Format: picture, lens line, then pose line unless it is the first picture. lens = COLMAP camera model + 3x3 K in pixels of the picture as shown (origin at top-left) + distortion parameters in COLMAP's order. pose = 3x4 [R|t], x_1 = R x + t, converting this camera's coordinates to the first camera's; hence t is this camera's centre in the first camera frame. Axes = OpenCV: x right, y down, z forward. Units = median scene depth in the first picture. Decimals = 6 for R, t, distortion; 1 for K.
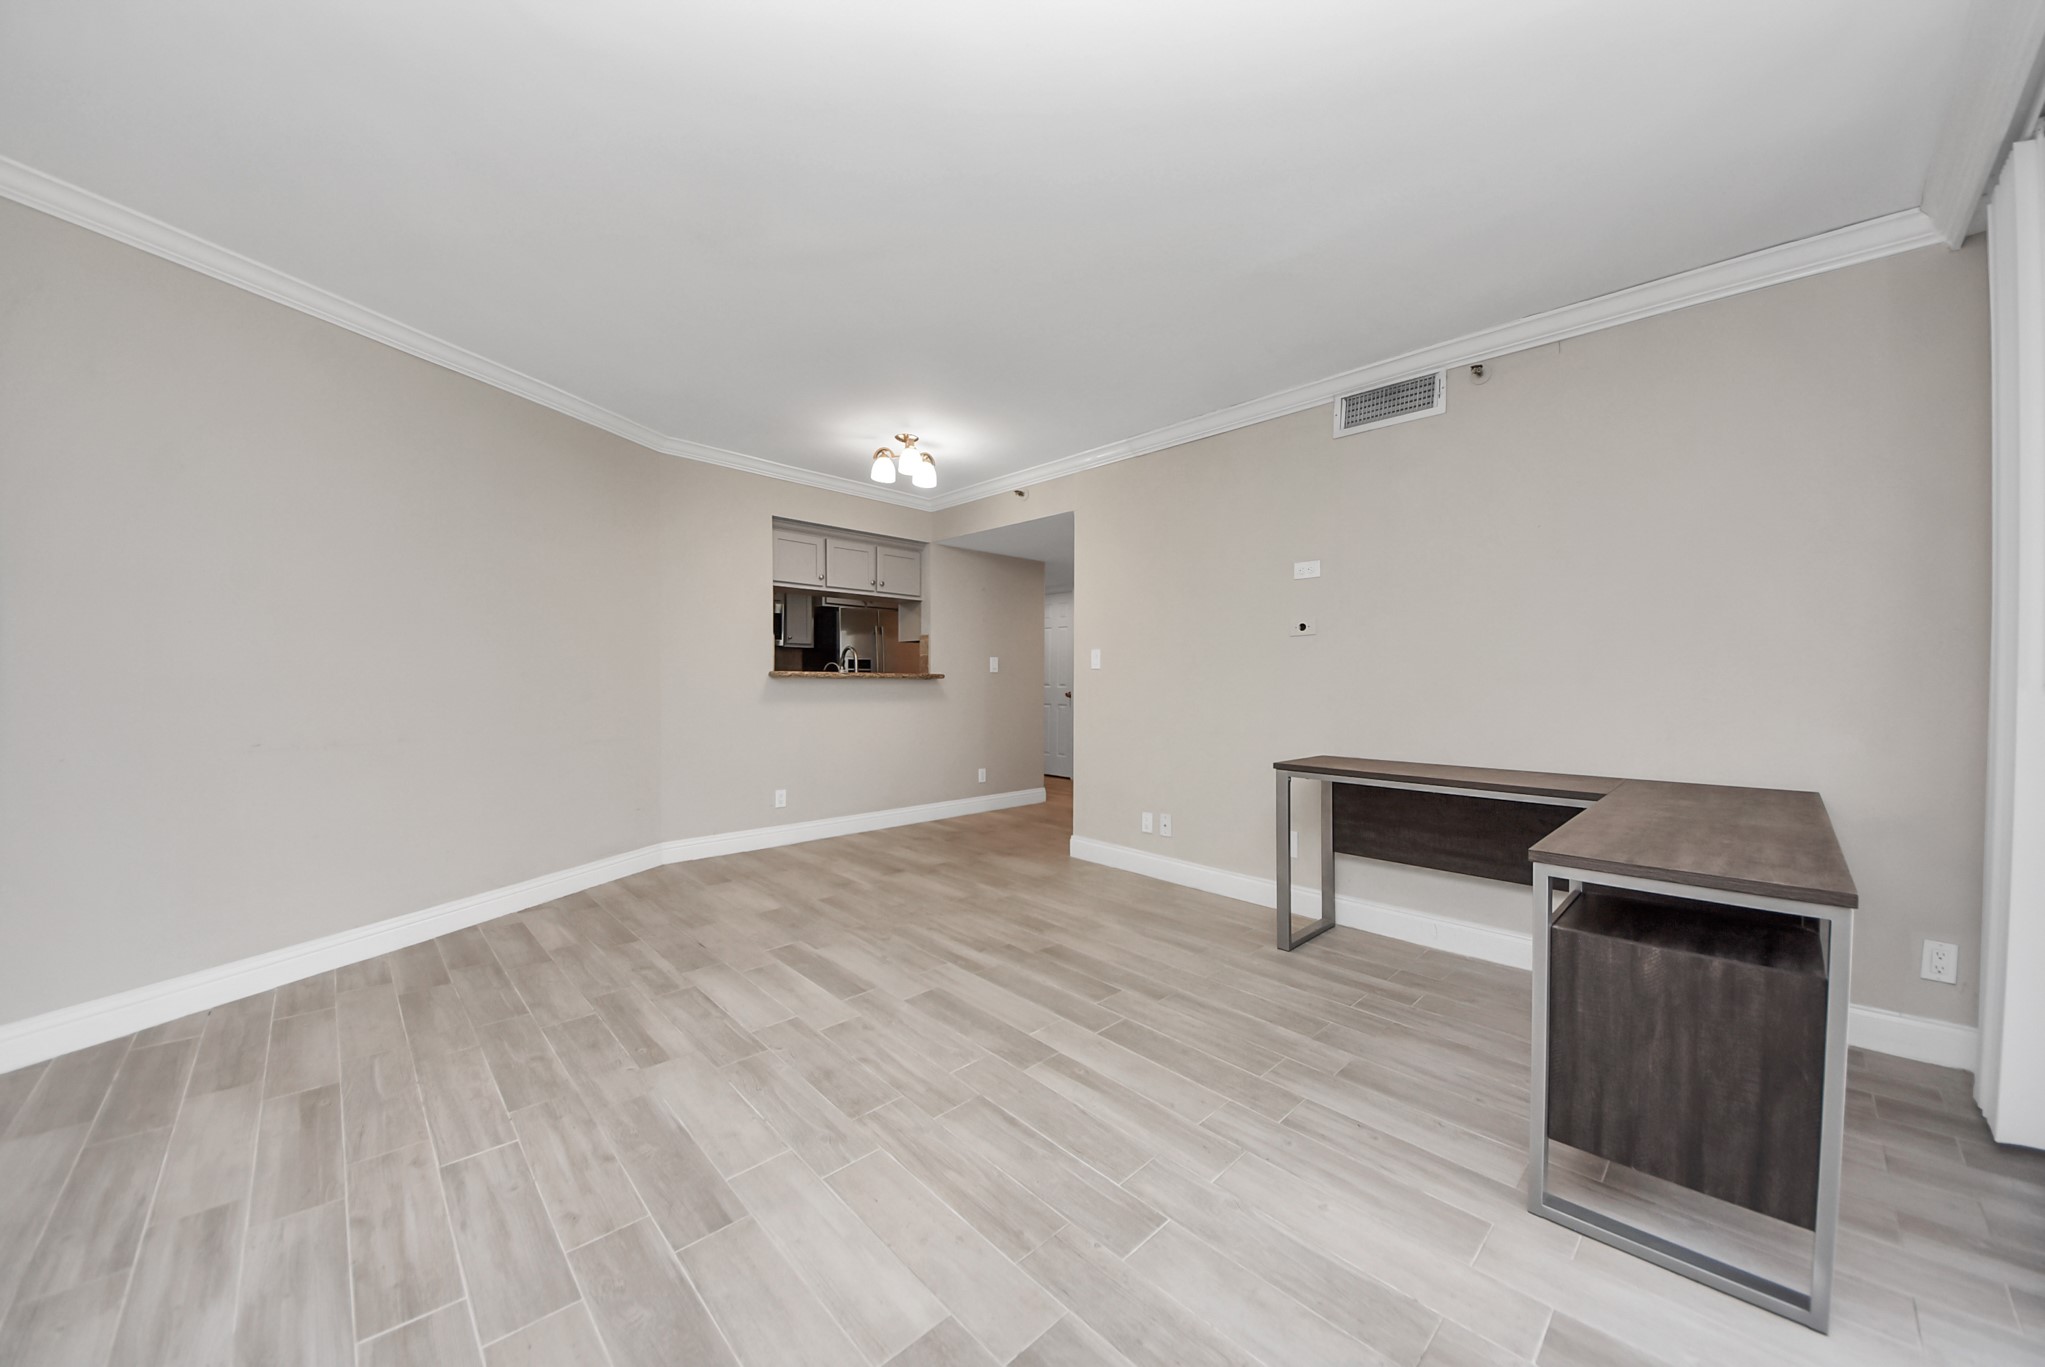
lens RADIAL K [[723.3, 0, 1036.8], [0, 723.3, 674.3], [0, 0, 1]] dist [0.029690, -0.021086]
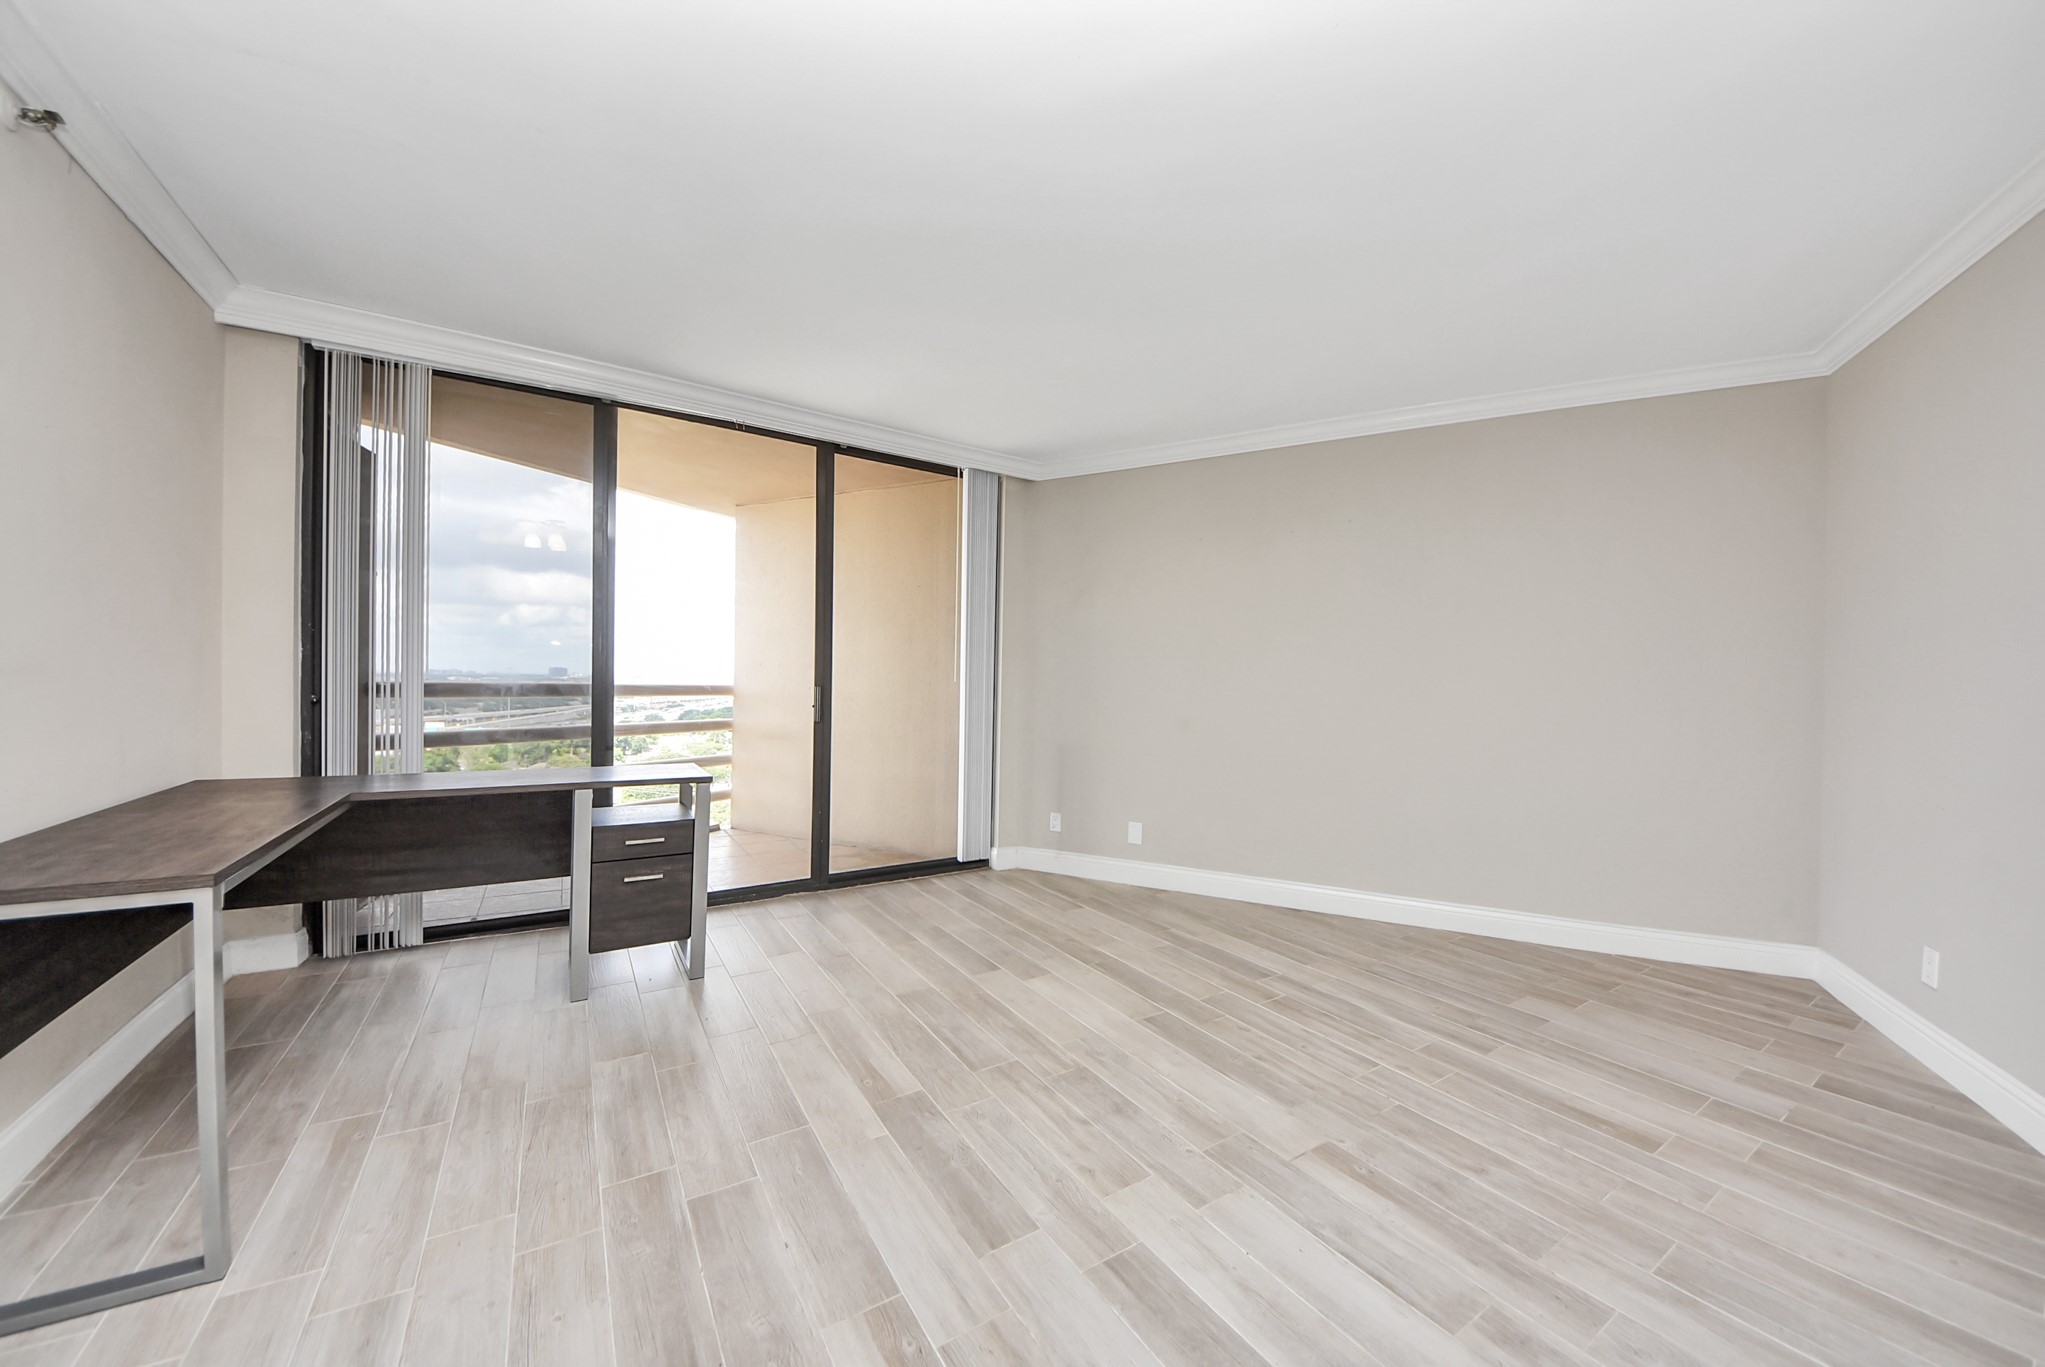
lens RADIAL K [[723.3, 0, 1036.8], [0, 723.3, 674.3], [0, 0, 1]] dist [0.029690, -0.021086]
pose [[-0.979979, -0.022044, 0.197875, -0.307281], [-0.024315, 0.999663, -0.009056, -0.009814], [-0.197609, -0.013686, -0.980185, 1.686741]]
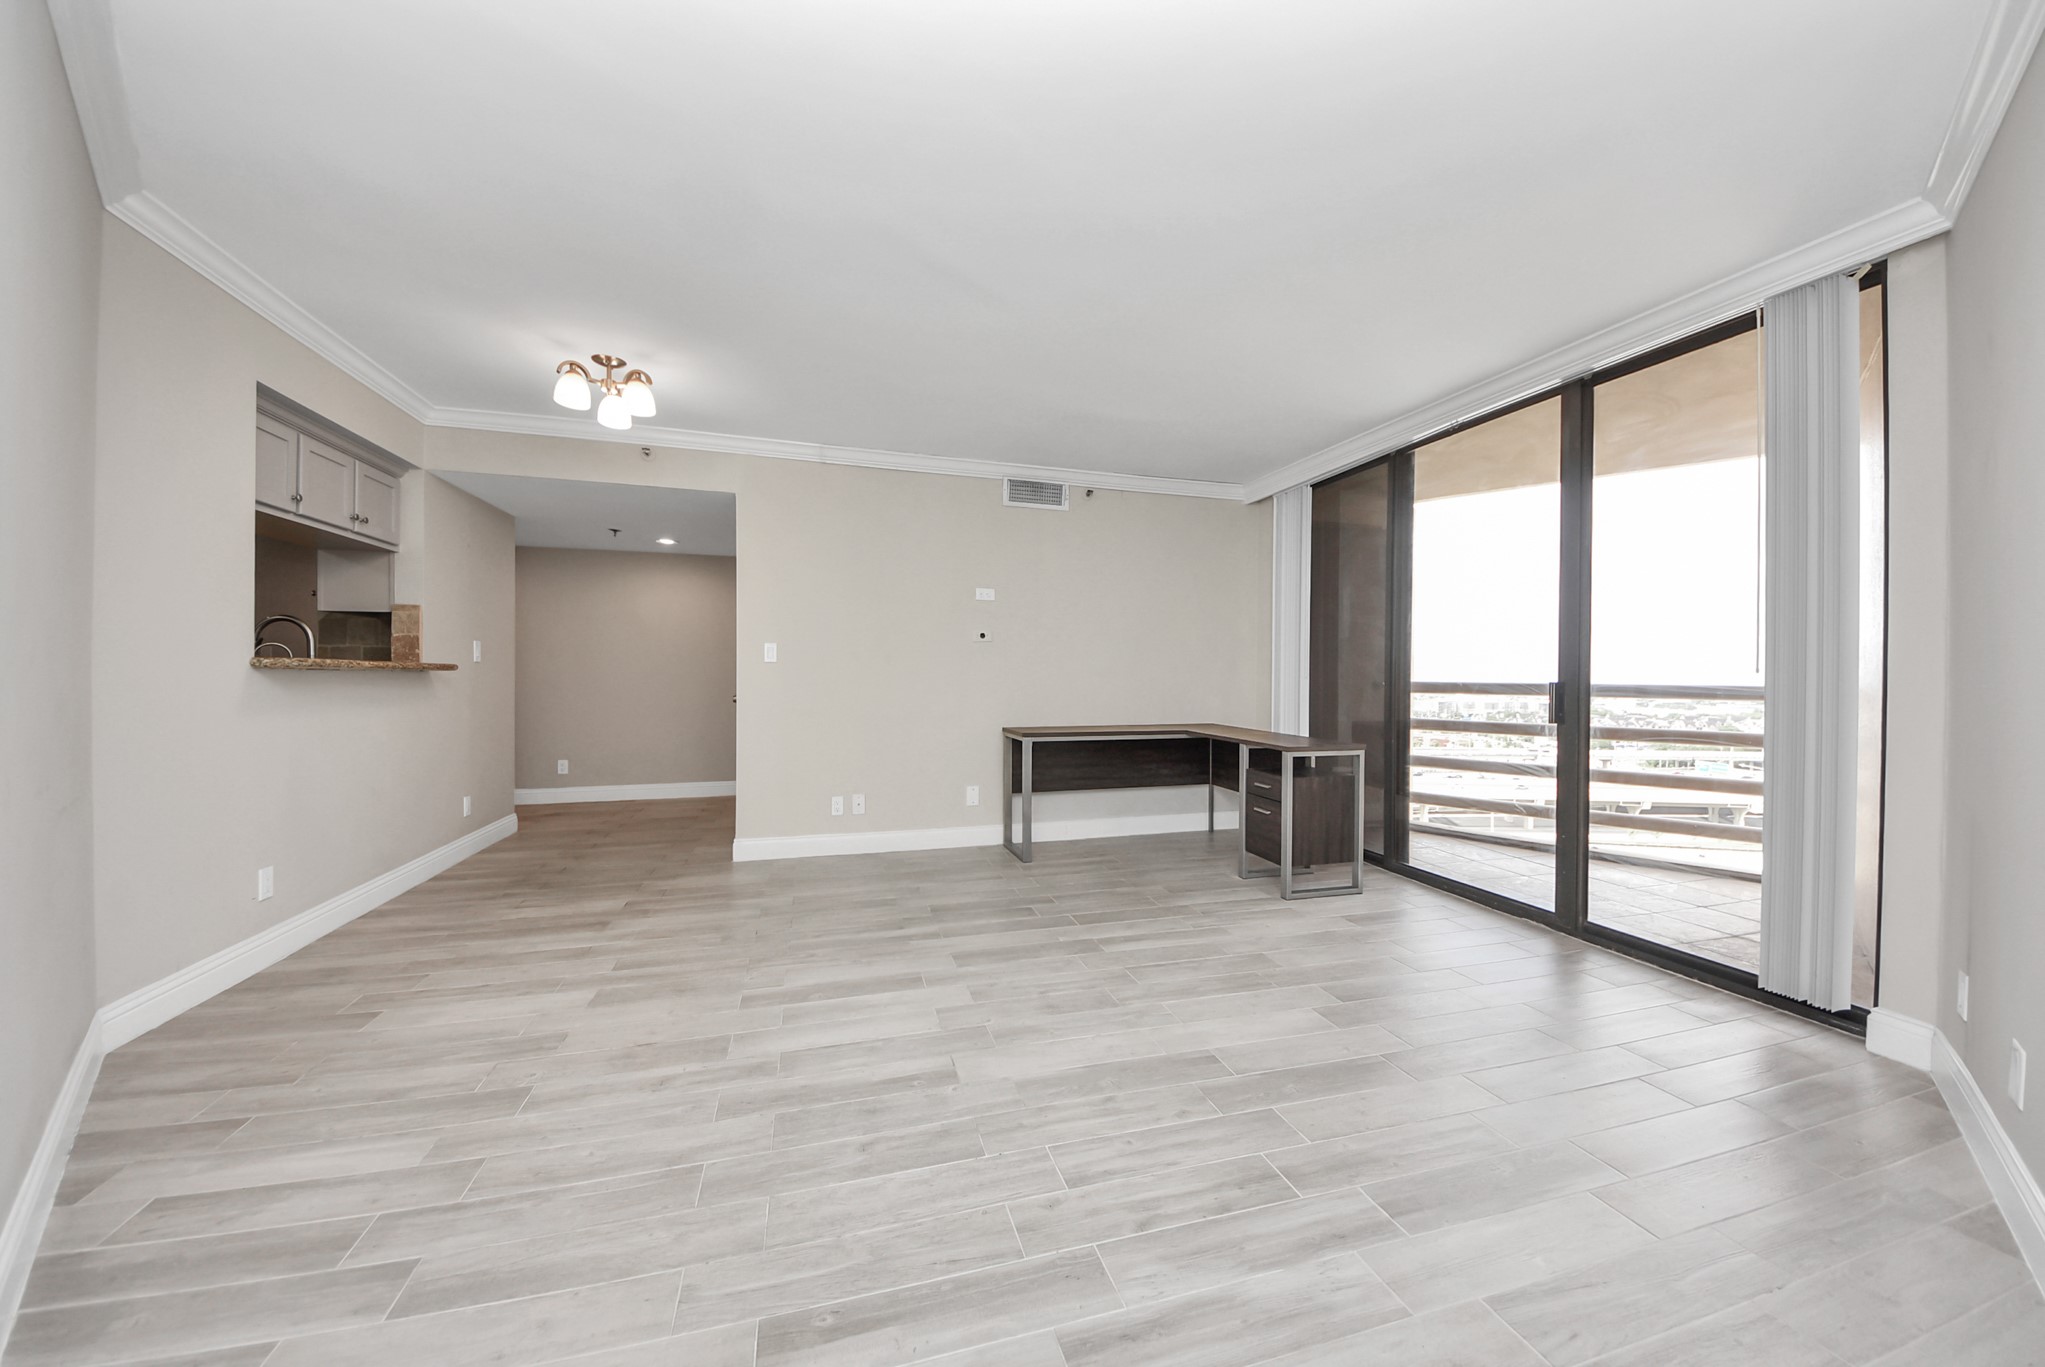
lens RADIAL K [[723.3, 0, 1036.8], [0, 723.3, 674.3], [0, 0, 1]] dist [0.029690, -0.021086]
pose [[0.459421, -0.000277, 0.888219, -1.157178], [-0.007933, 0.999959, 0.004415, 0.000792], [-0.888183, -0.009075, 0.459400, 0.414022]]
